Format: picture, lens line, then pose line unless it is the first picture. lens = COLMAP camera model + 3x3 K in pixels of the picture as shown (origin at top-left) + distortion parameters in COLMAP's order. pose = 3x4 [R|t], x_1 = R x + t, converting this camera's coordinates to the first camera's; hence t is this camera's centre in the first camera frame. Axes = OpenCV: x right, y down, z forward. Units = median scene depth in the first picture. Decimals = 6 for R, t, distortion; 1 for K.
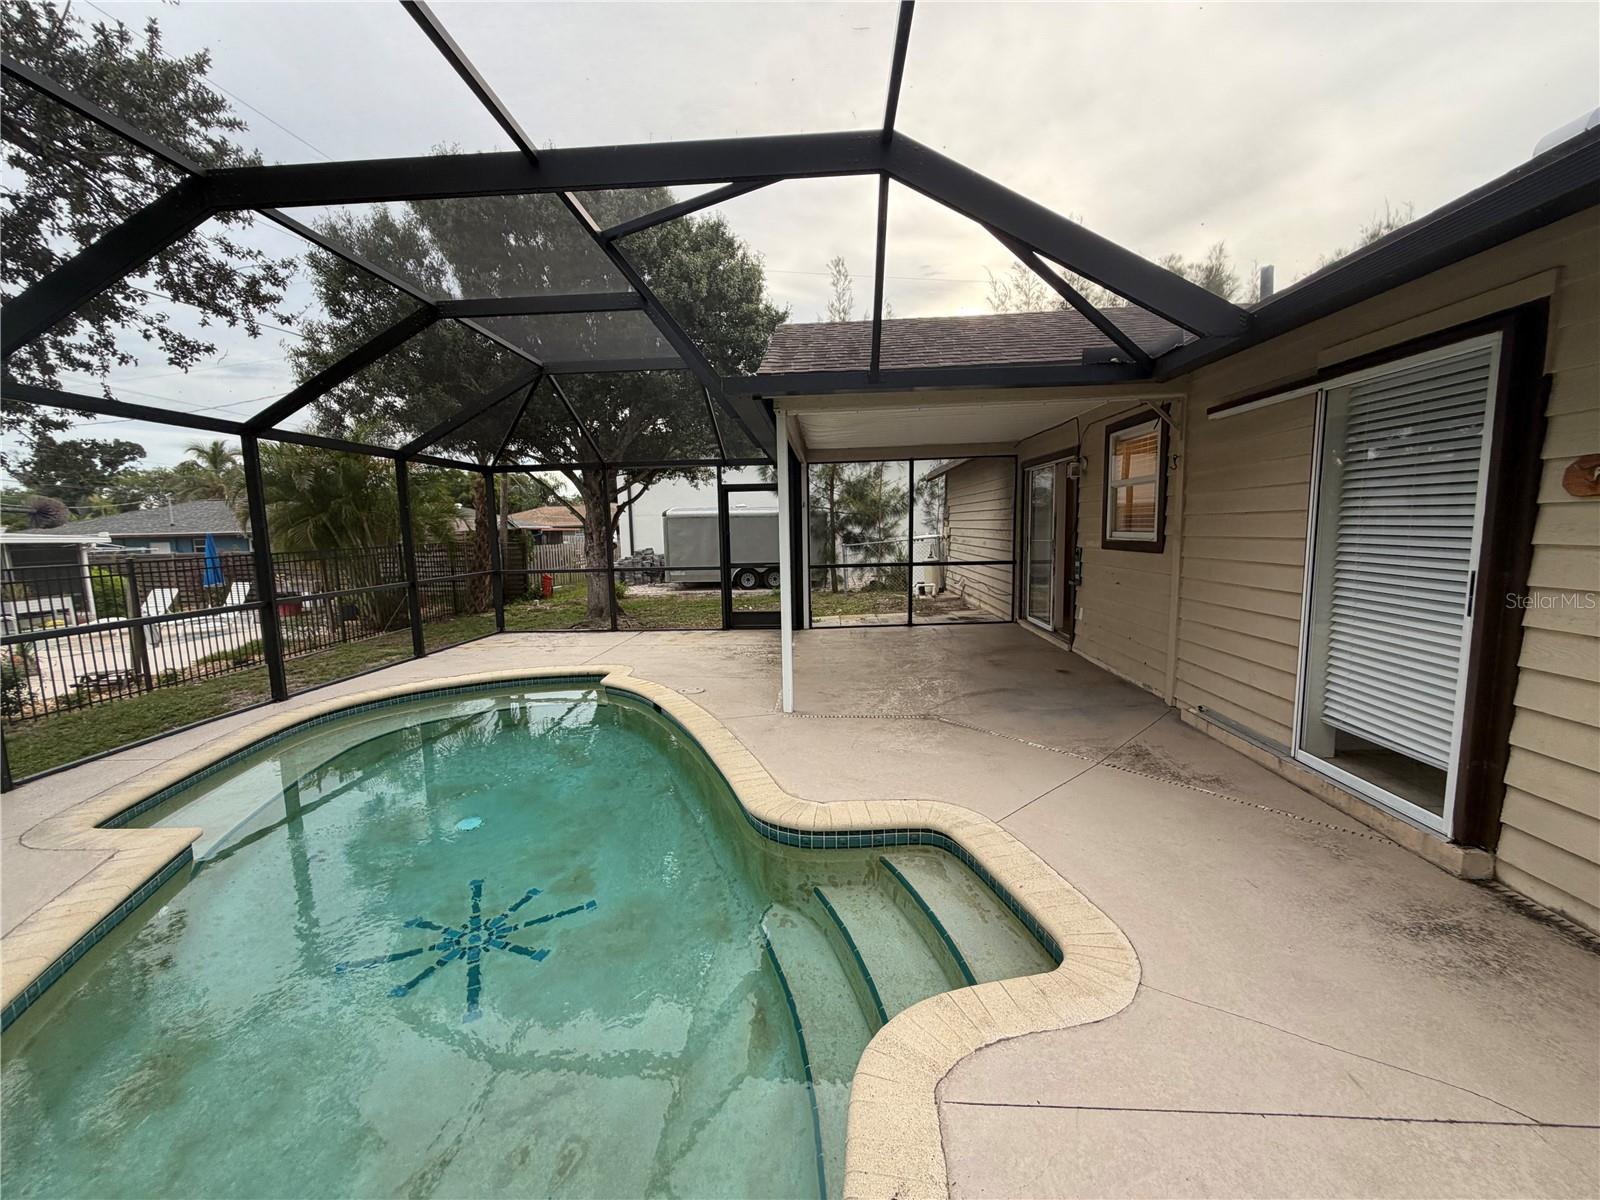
lens RADIAL K [[637.4, 0, 794.1], [0, 637.4, 603.4], [0, 0, 1]] dist [-0.001731, 0.000416]
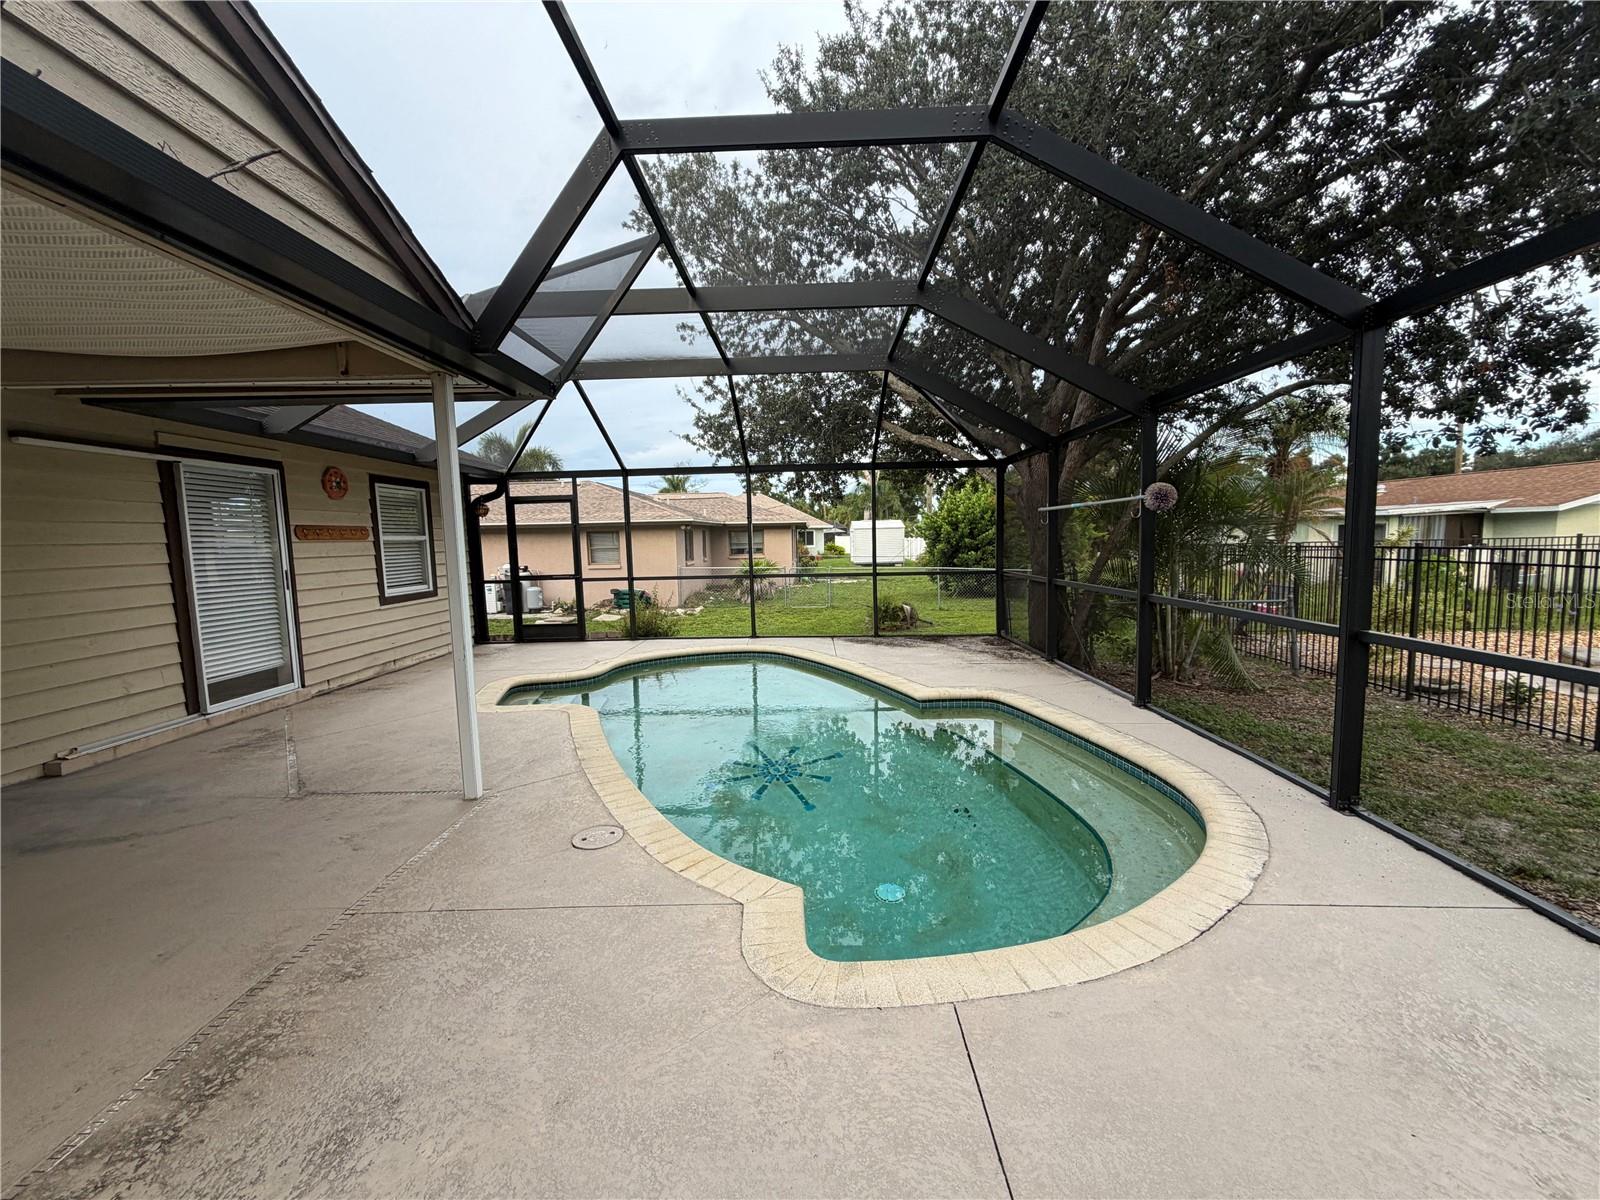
lens RADIAL K [[637.4, 0, 800.5], [0, 637.4, 603.2], [0, 0, 1]] dist [-0.001731, 0.000416]
pose [[-0.998548, 0.048446, -0.023557, -0.405828], [0.042127, 0.974809, 0.219027, -0.201851], [0.033575, 0.217717, -0.975434, 1.832673]]
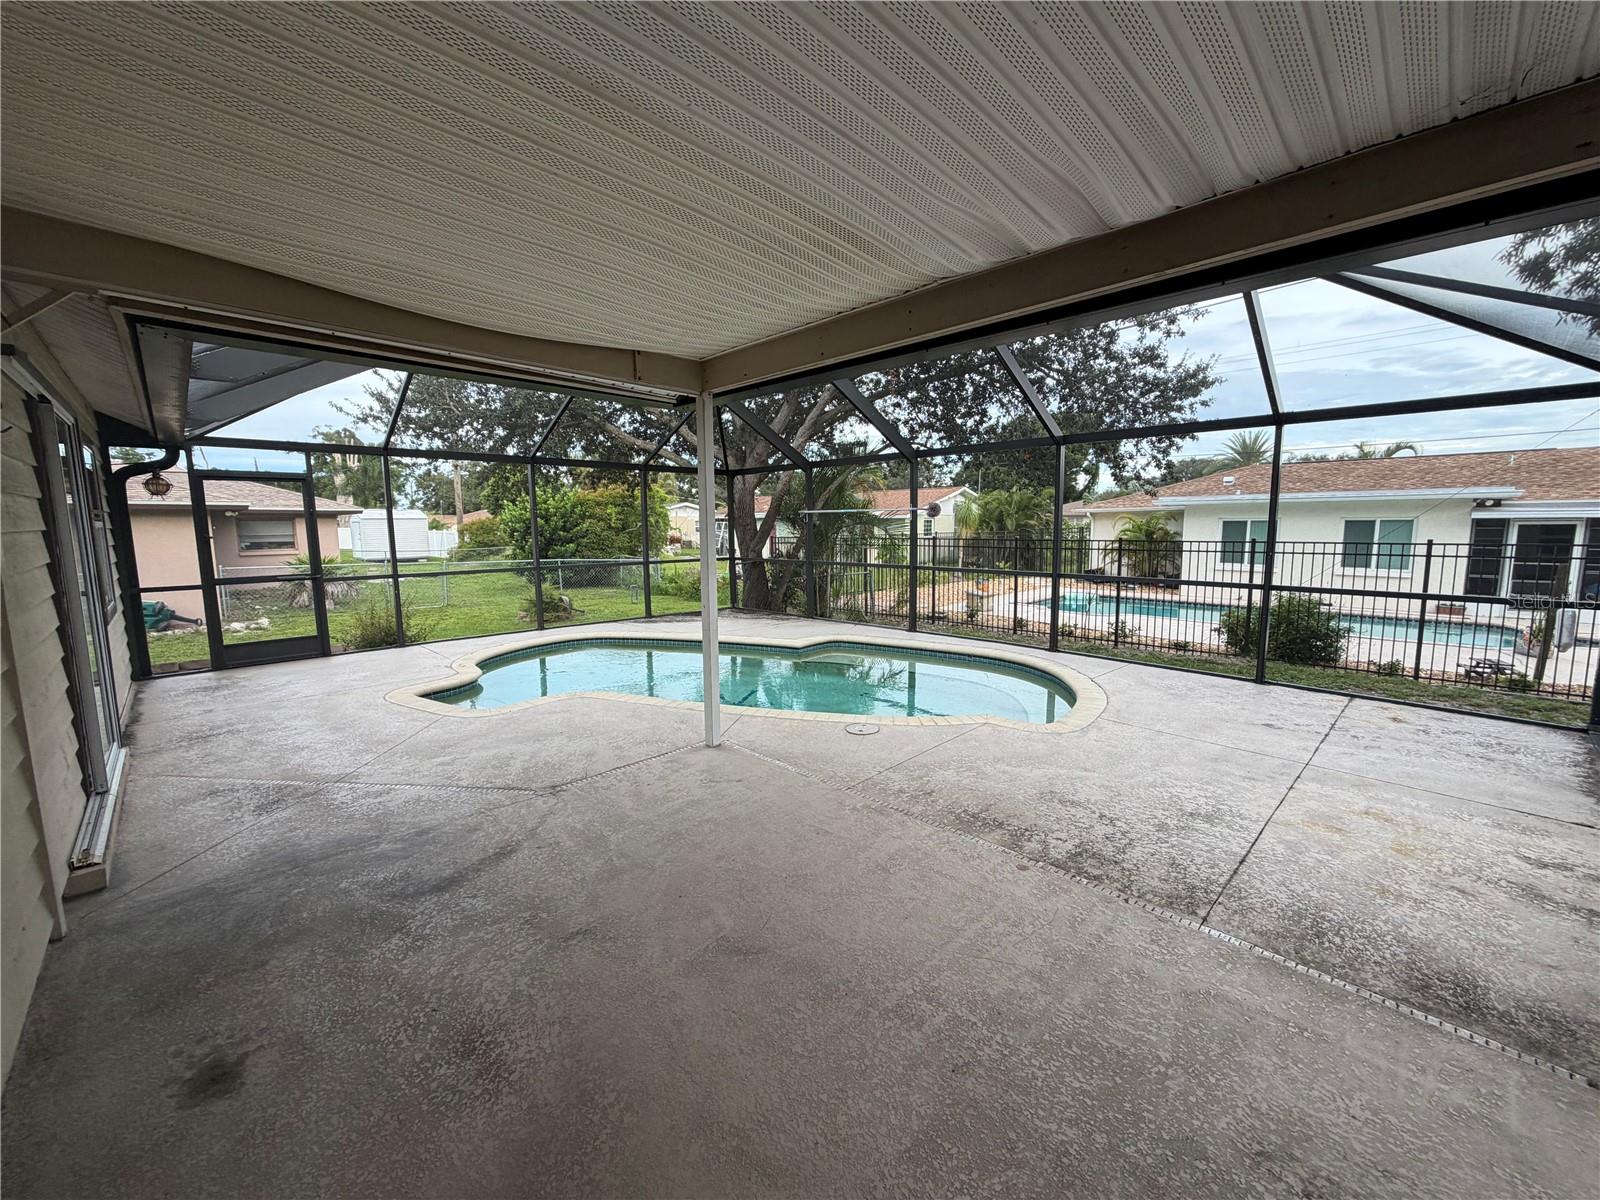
lens RADIAL K [[637.4, 0, 798.9], [0, 637.4, 596.9], [0, 0, 1]] dist [-0.001731, 0.000416]
pose [[-0.676958, 0.112722, -0.727338, 0.568252], [-0.063491, 0.975576, 0.210286, -0.233475], [0.733278, 0.188534, -0.653268, 1.772646]]
